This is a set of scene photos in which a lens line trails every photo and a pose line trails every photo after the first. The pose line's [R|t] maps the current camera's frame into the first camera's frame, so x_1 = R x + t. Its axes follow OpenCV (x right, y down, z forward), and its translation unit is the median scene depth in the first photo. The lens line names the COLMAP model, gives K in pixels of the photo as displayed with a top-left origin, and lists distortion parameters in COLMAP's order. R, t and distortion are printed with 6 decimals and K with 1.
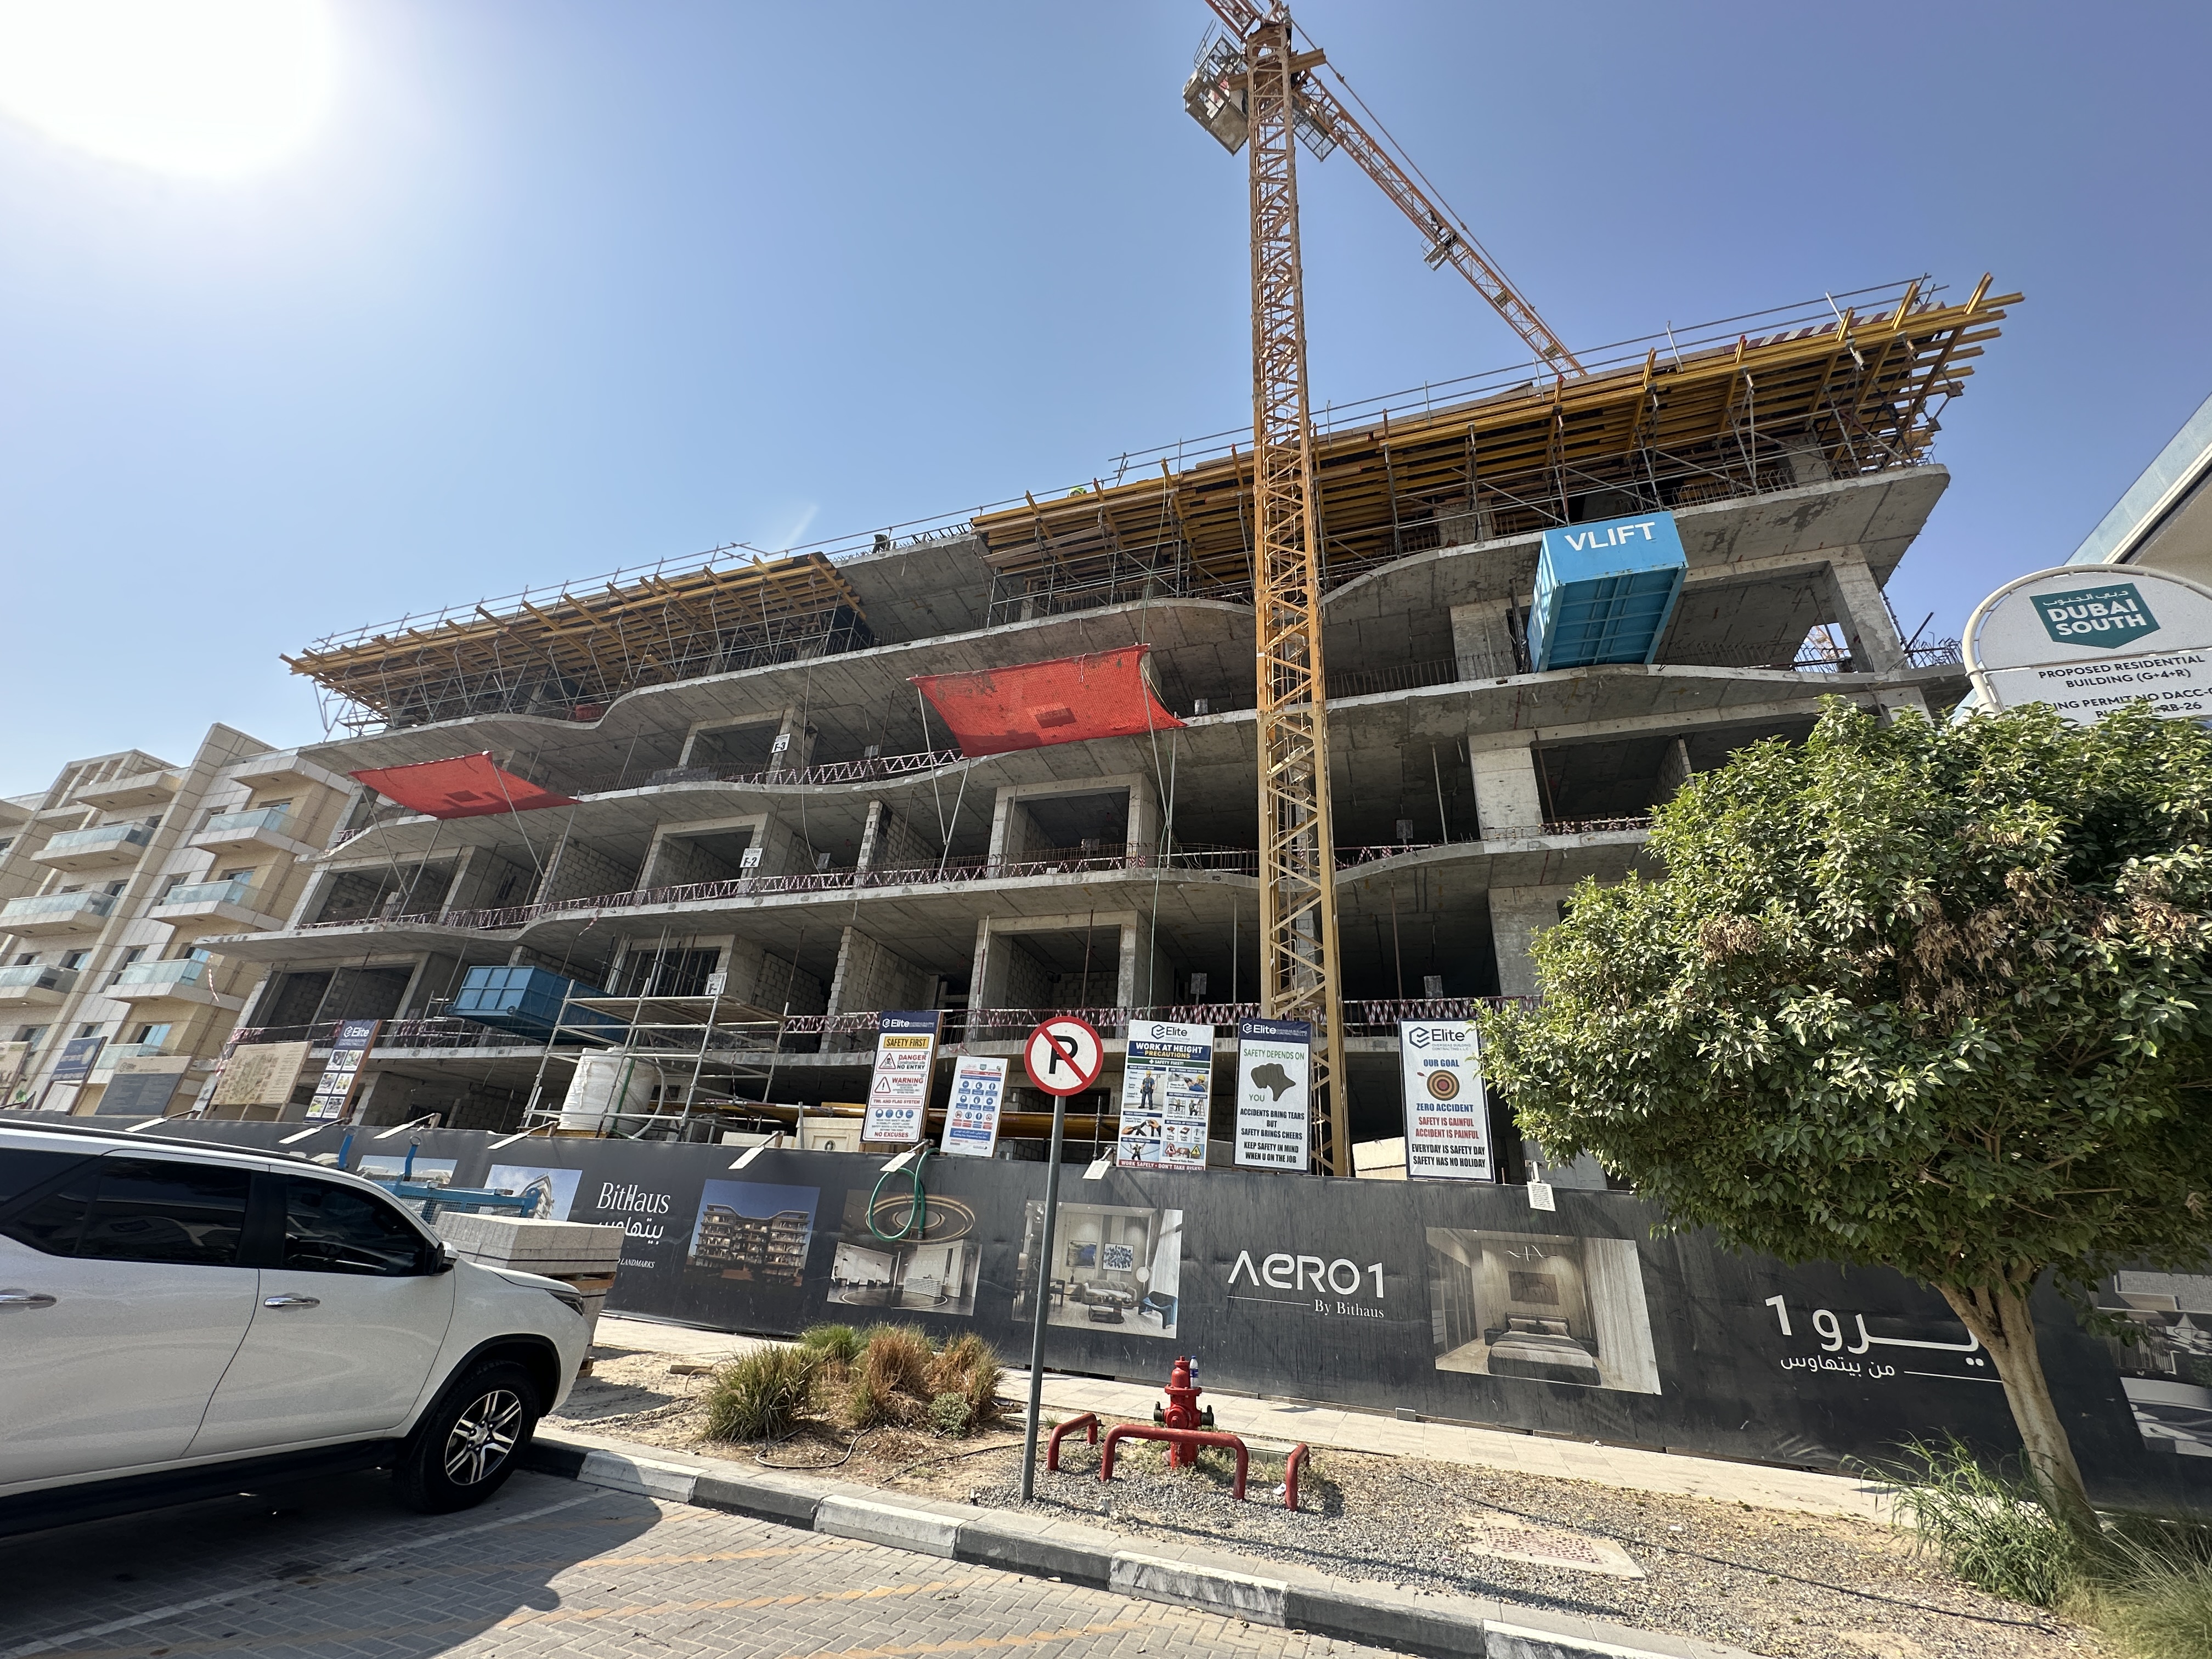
lens RADIAL K [[885.3, 0, 1106.0], [0, 885.3, 836.0], [0, 0, 1]] dist [-0.000764, 0.000116]
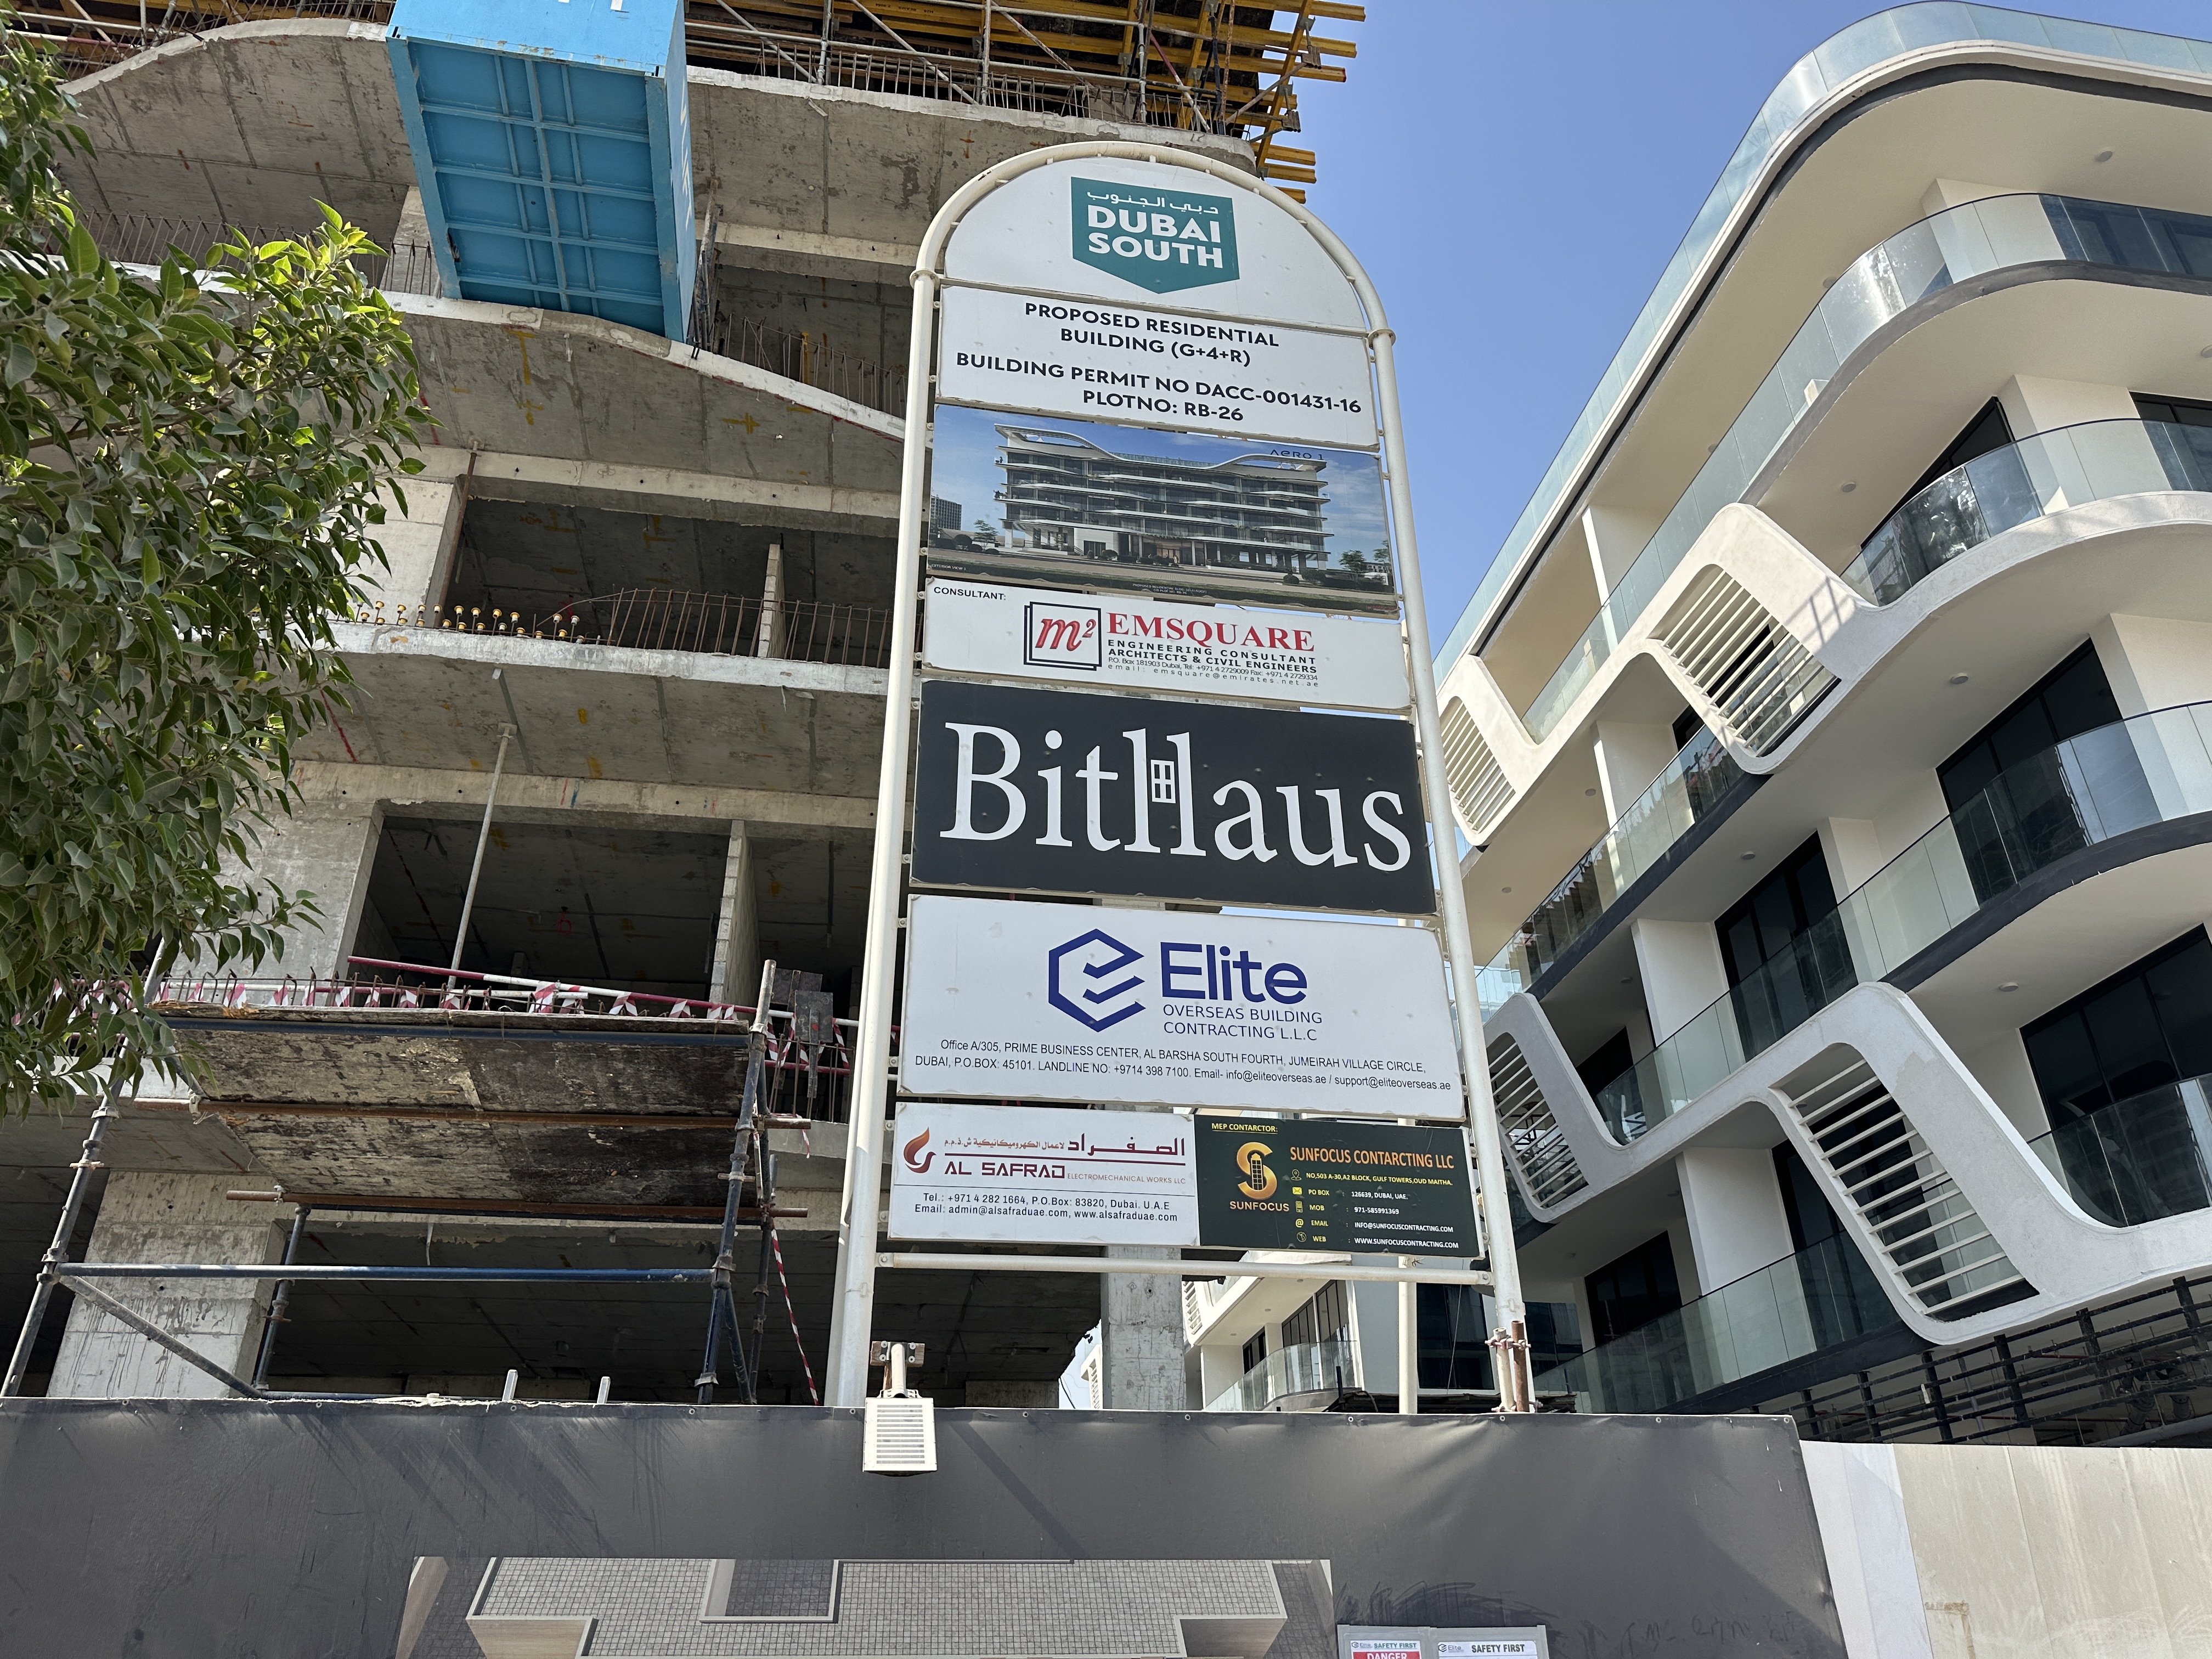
lens RADIAL K [[1540.6, 0, 1102.8], [0, 1540.6, 841.9], [0, 0, 1]] dist [0.073740, -0.003785]
pose [[0.880826, 0.151370, 0.448590, 0.757732], [-0.137369, 0.988462, -0.063810, 0.146429], [-0.453073, -0.005417, 0.891457, 0.237709]]
